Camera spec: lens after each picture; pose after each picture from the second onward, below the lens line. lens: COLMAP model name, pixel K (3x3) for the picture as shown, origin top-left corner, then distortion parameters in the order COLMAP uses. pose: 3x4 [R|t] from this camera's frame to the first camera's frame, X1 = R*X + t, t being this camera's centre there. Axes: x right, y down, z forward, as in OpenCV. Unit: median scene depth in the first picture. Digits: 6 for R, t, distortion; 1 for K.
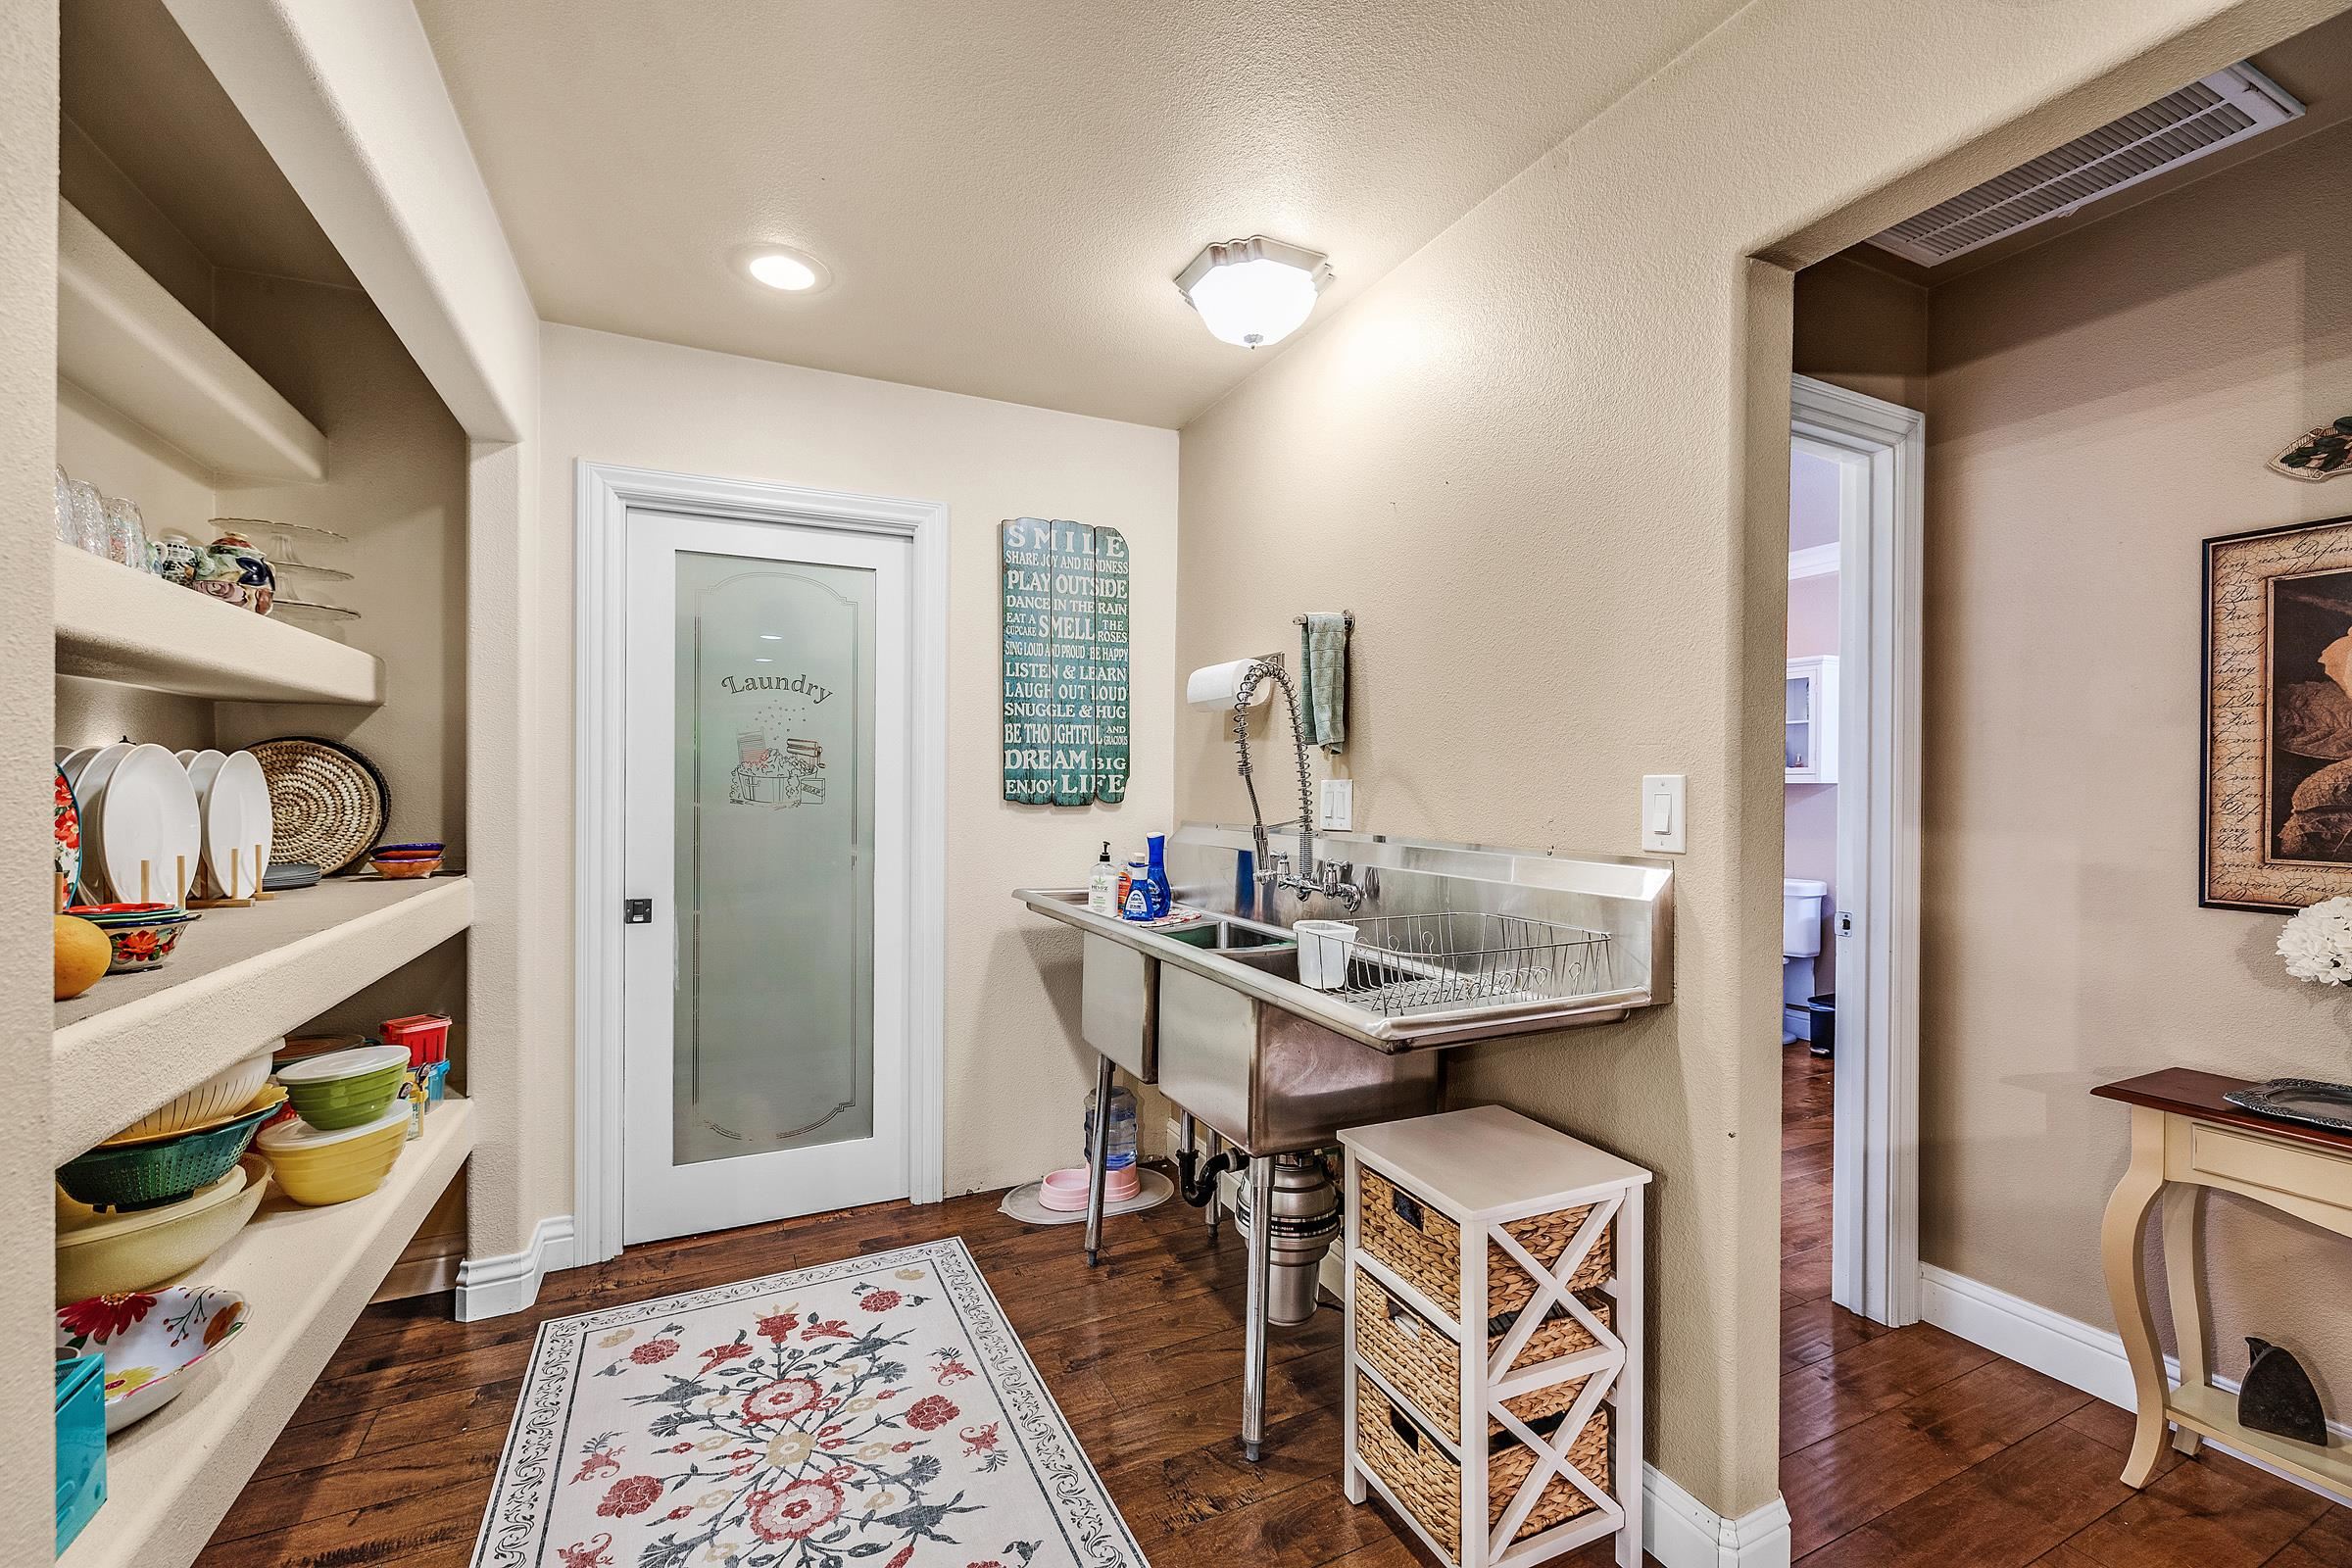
lens RADIAL K [[976.2, 0, 1171.2], [0, 976.2, 787.4], [0, 0, 1]] dist [-0.003297, -0.000012]
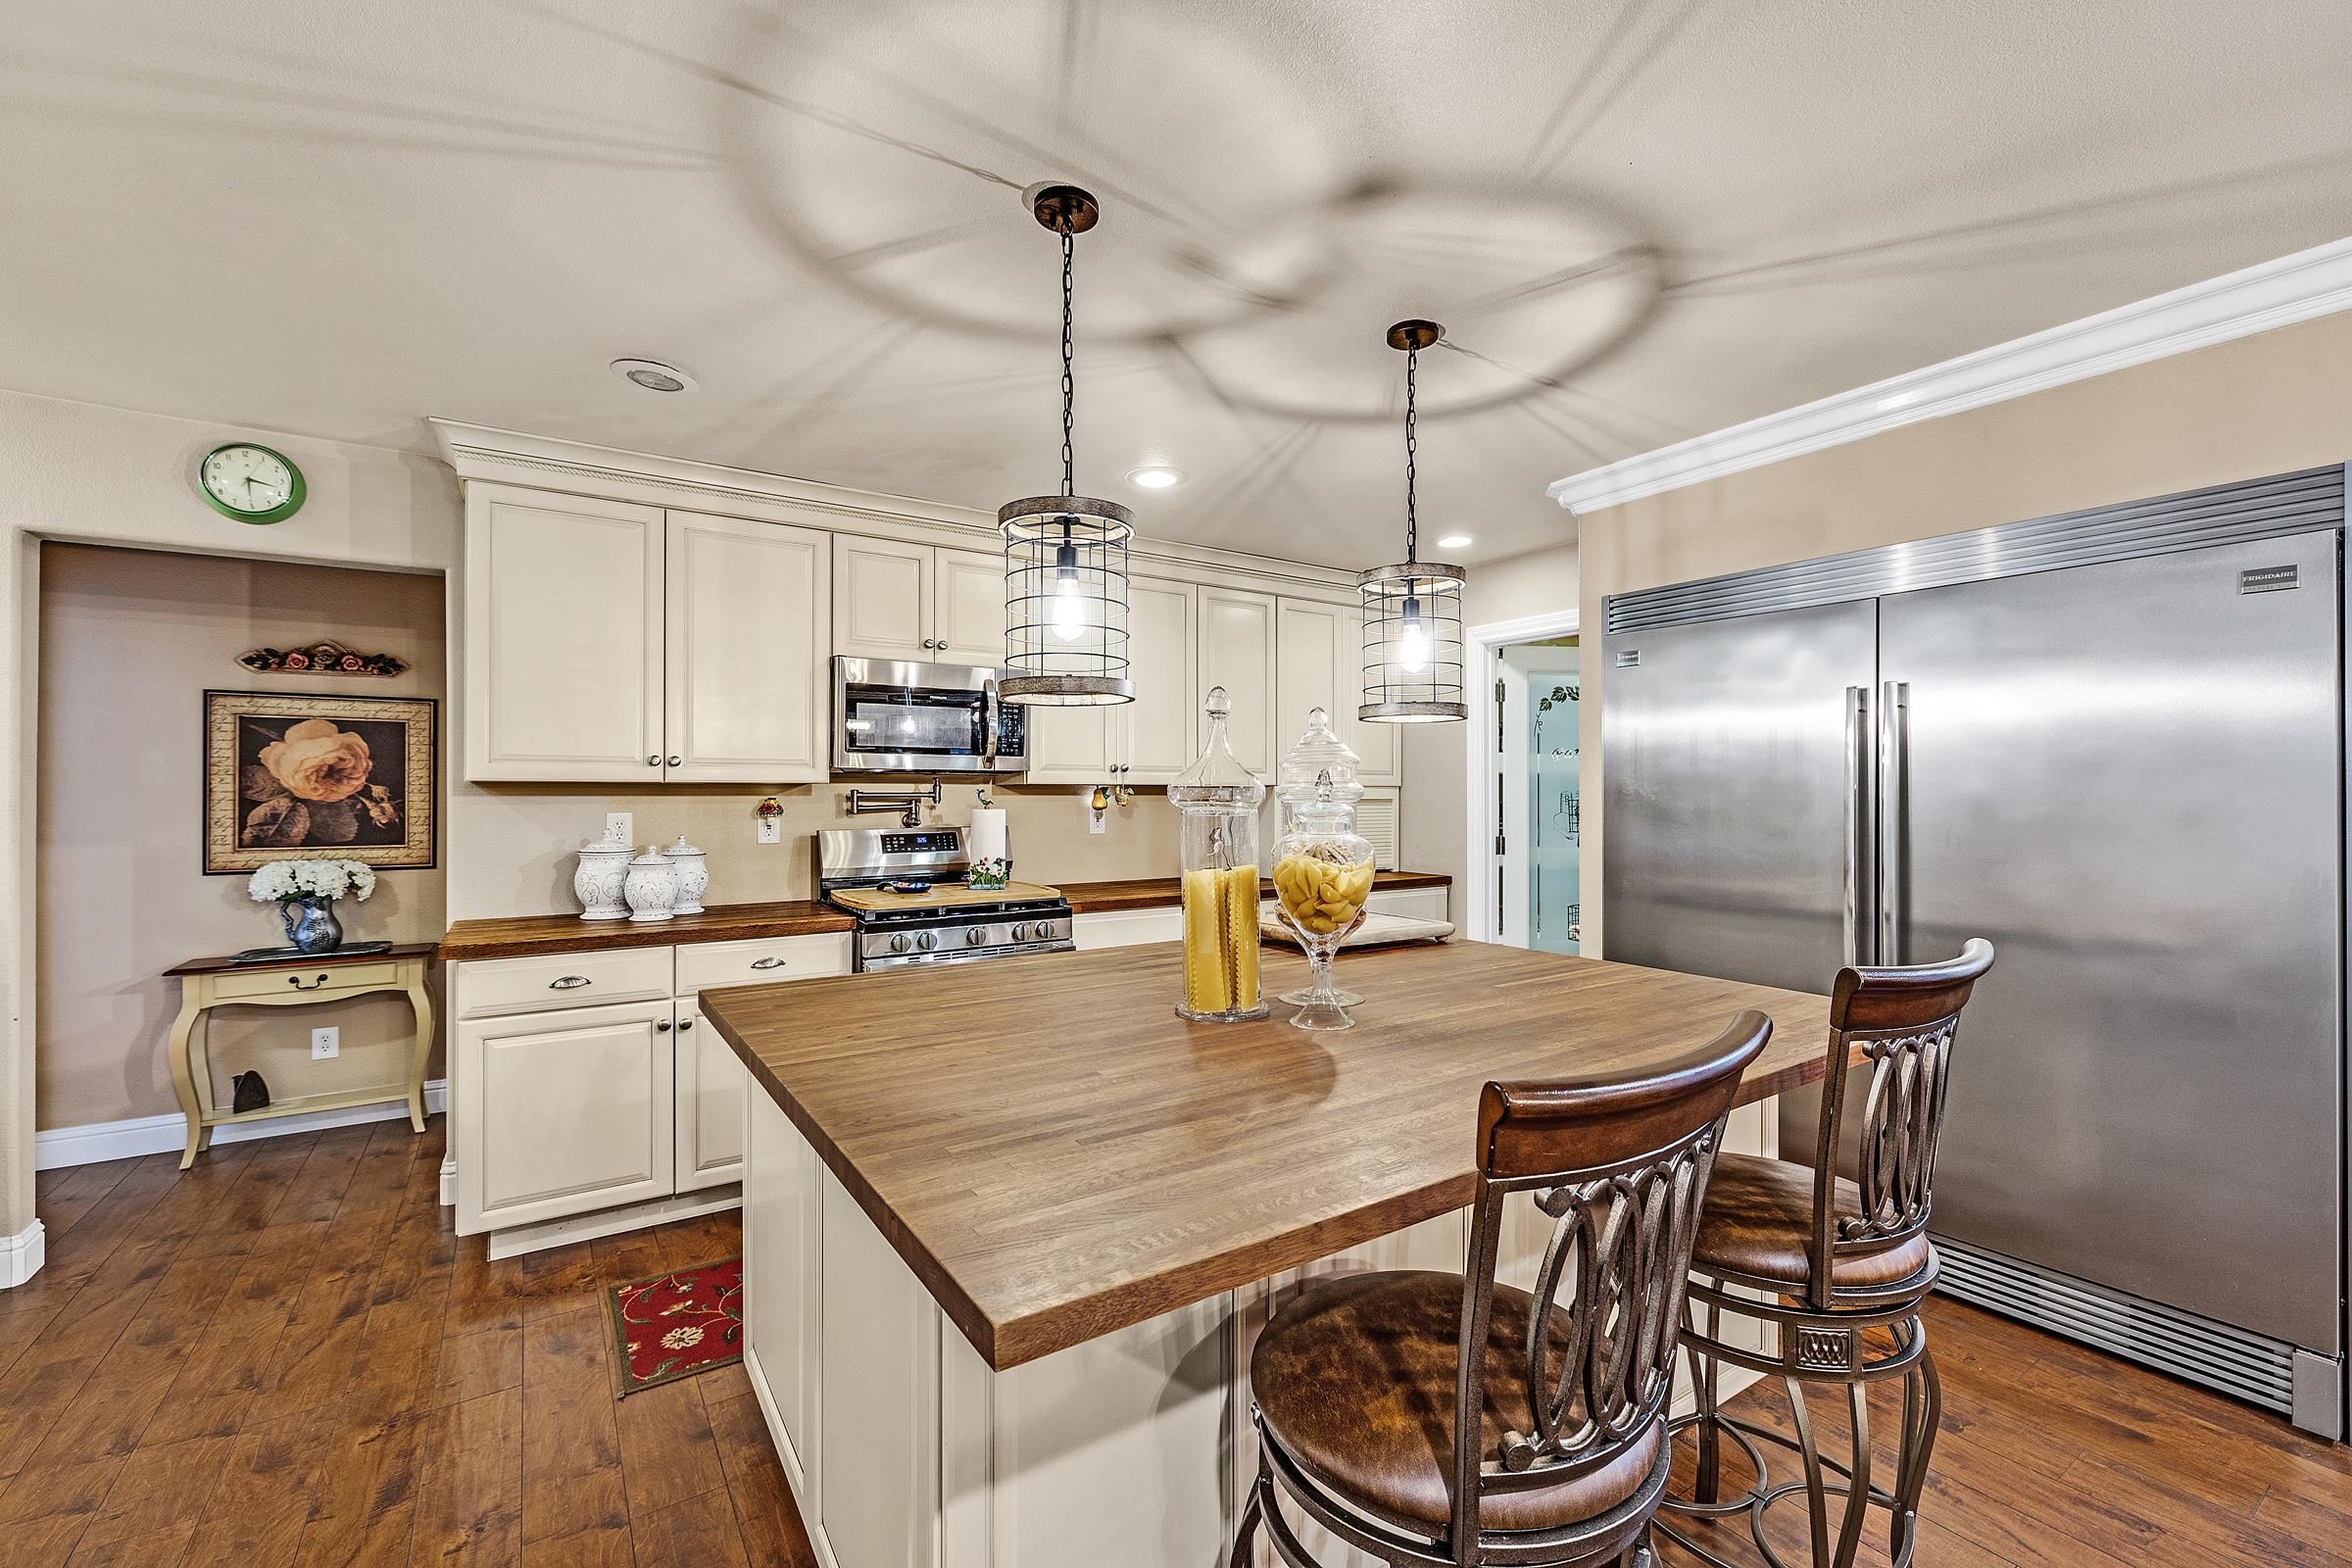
lens RADIAL K [[976.2, 0, 1186.7], [0, 976.2, 789.8], [0, 0, 1]] dist [-0.003297, -0.000012]
pose [[-0.142047, 0.000197, 0.989860, -1.224111], [0.008953, 0.999959, 0.001086, -0.036783], [-0.989819, 0.009016, -0.142043, -0.720055]]
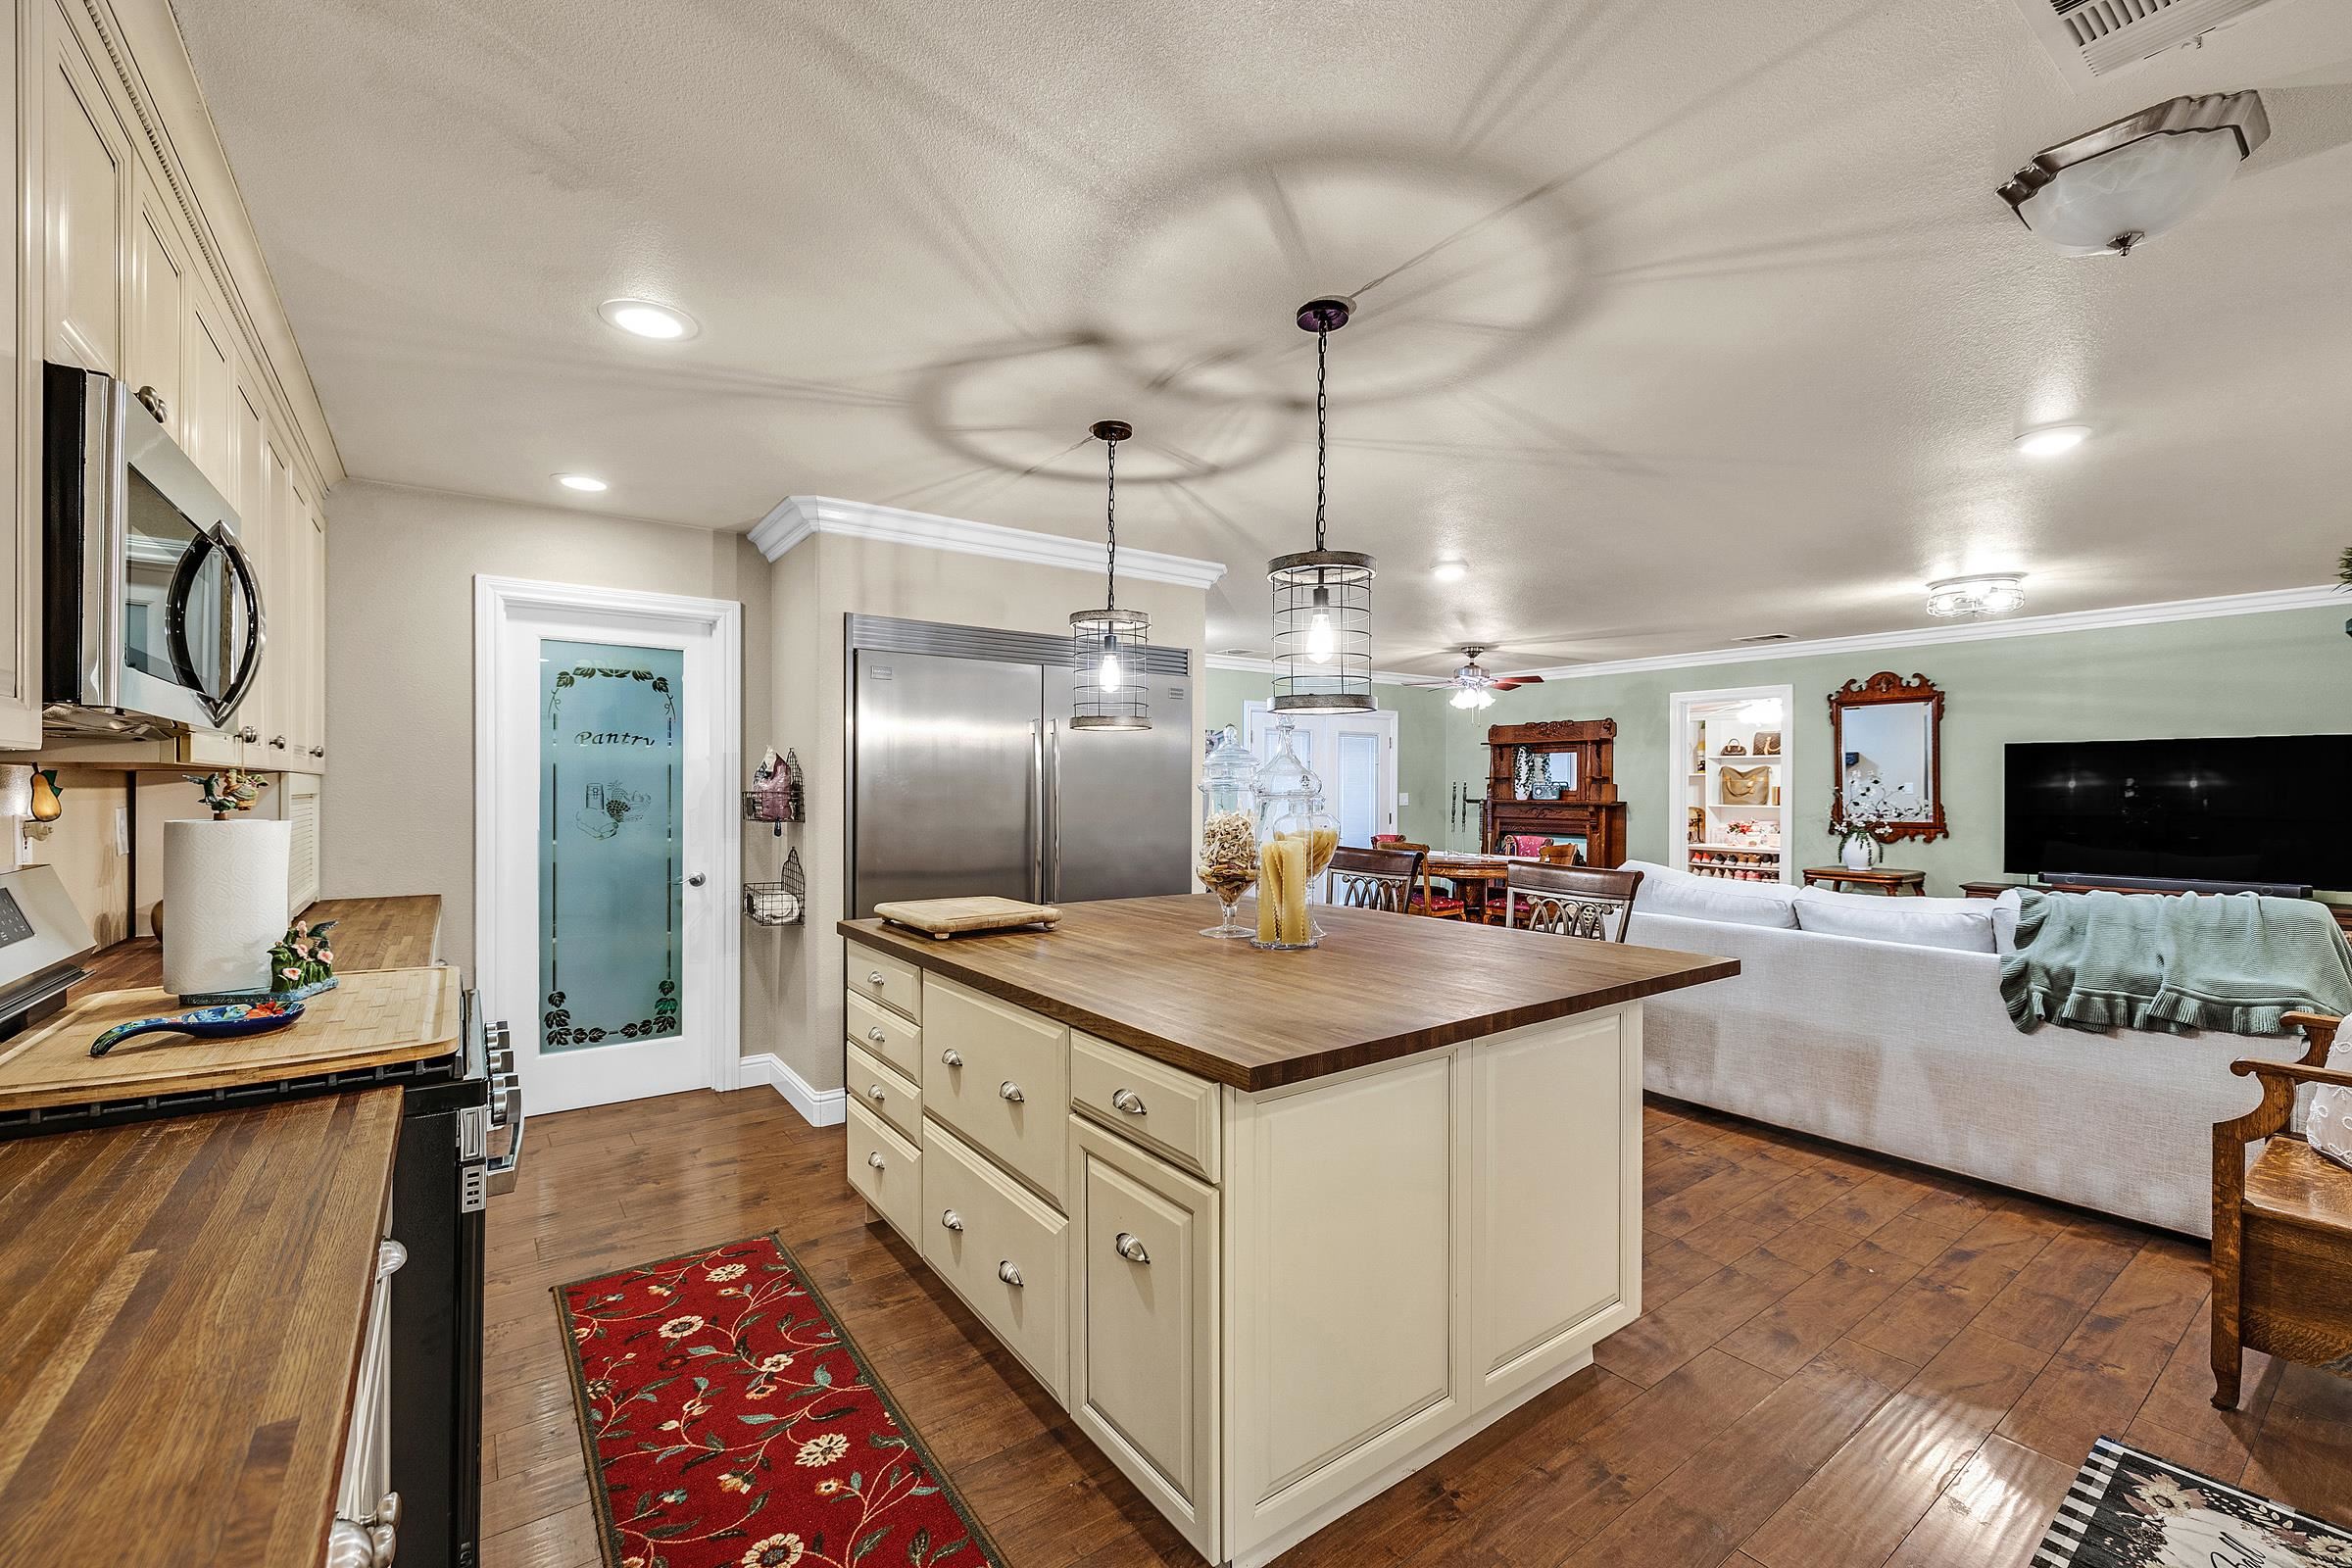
lens RADIAL K [[976.2, 0, 1180.4], [0, 976.2, 785.2], [0, 0, 1]] dist [-0.003297, -0.000012]
pose [[-0.982096, -0.006952, -0.188252, 0.215108], [-0.008305, 0.999945, 0.006400, -0.041132], [0.188198, 0.007848, -0.982100, 0.464589]]
